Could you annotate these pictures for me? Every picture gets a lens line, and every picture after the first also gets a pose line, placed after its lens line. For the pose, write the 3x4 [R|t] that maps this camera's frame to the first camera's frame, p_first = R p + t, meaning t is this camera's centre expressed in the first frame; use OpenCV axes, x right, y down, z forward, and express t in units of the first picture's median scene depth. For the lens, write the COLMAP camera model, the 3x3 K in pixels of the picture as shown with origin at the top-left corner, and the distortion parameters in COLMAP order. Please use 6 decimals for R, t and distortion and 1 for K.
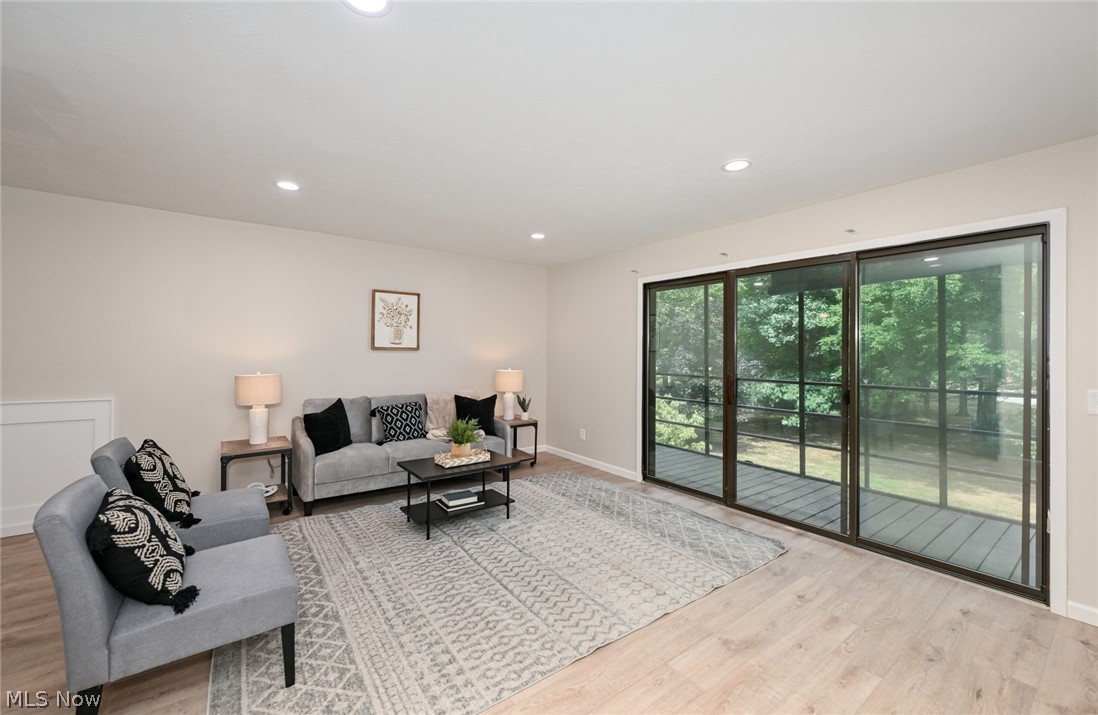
lens RADIAL K [[439.7, 0, 546.9], [0, 439.7, 351.5], [0, 0, 1]] dist [-0.001675, -0.000128]
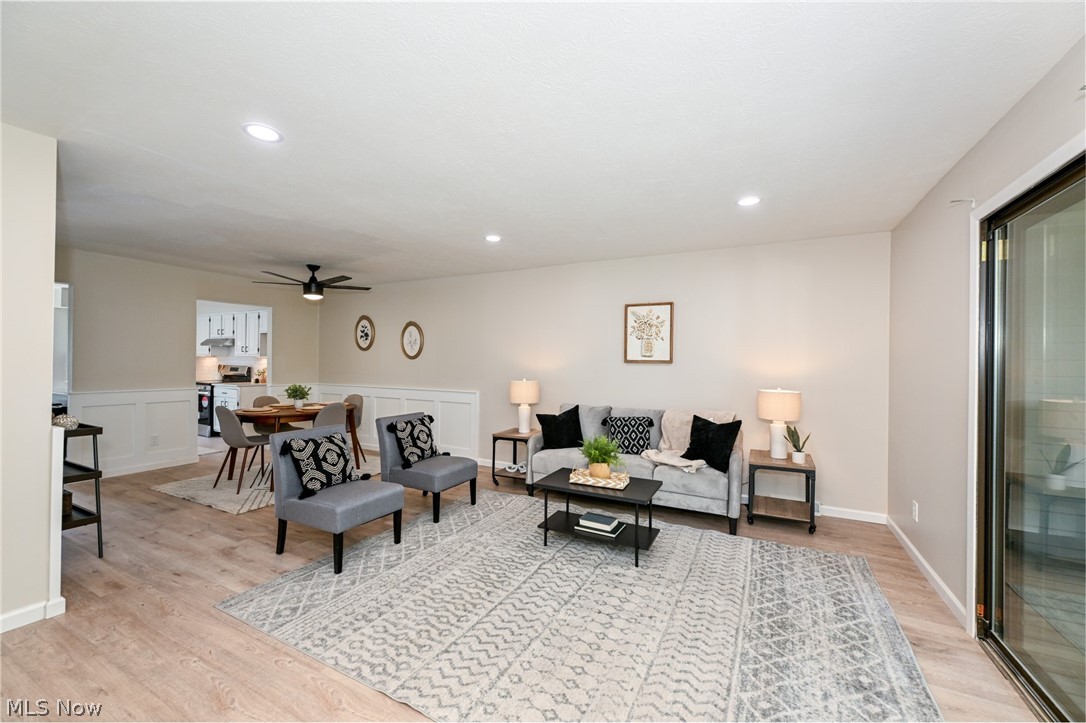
lens RADIAL K [[429.6, 0, 542.9], [0, 429.6, 364.1], [0, 0, 1]] dist [-0.002851, -0.000076]
pose [[0.439967, -0.001479, -0.898013, 0.574354], [-0.006743, 0.999965, -0.004951, 0.007738], [0.897989, 0.008234, 0.439942, 0.503880]]
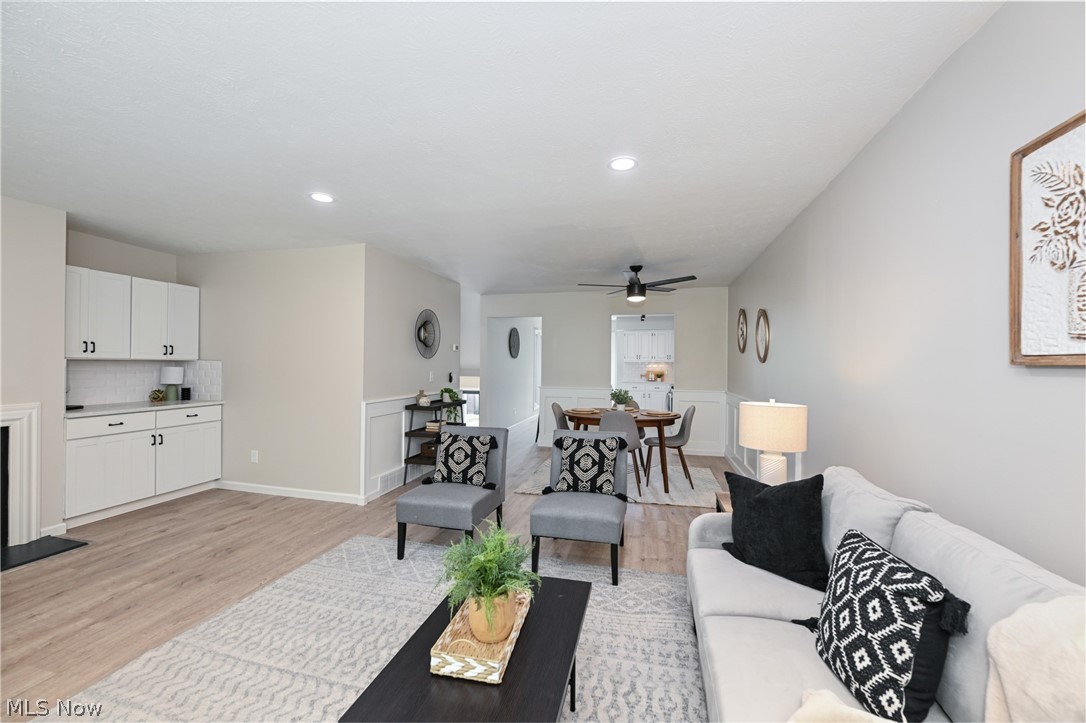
lens RADIAL K [[429.6, 0, 544.4], [0, 429.6, 362.5], [0, 0, 1]] dist [-0.002851, -0.000076]
pose [[-0.778340, -0.016223, -0.627634, 0.019616], [-0.014133, 0.999866, -0.008317, 0.001143], [0.627684, 0.002397, -0.778464, 1.365109]]
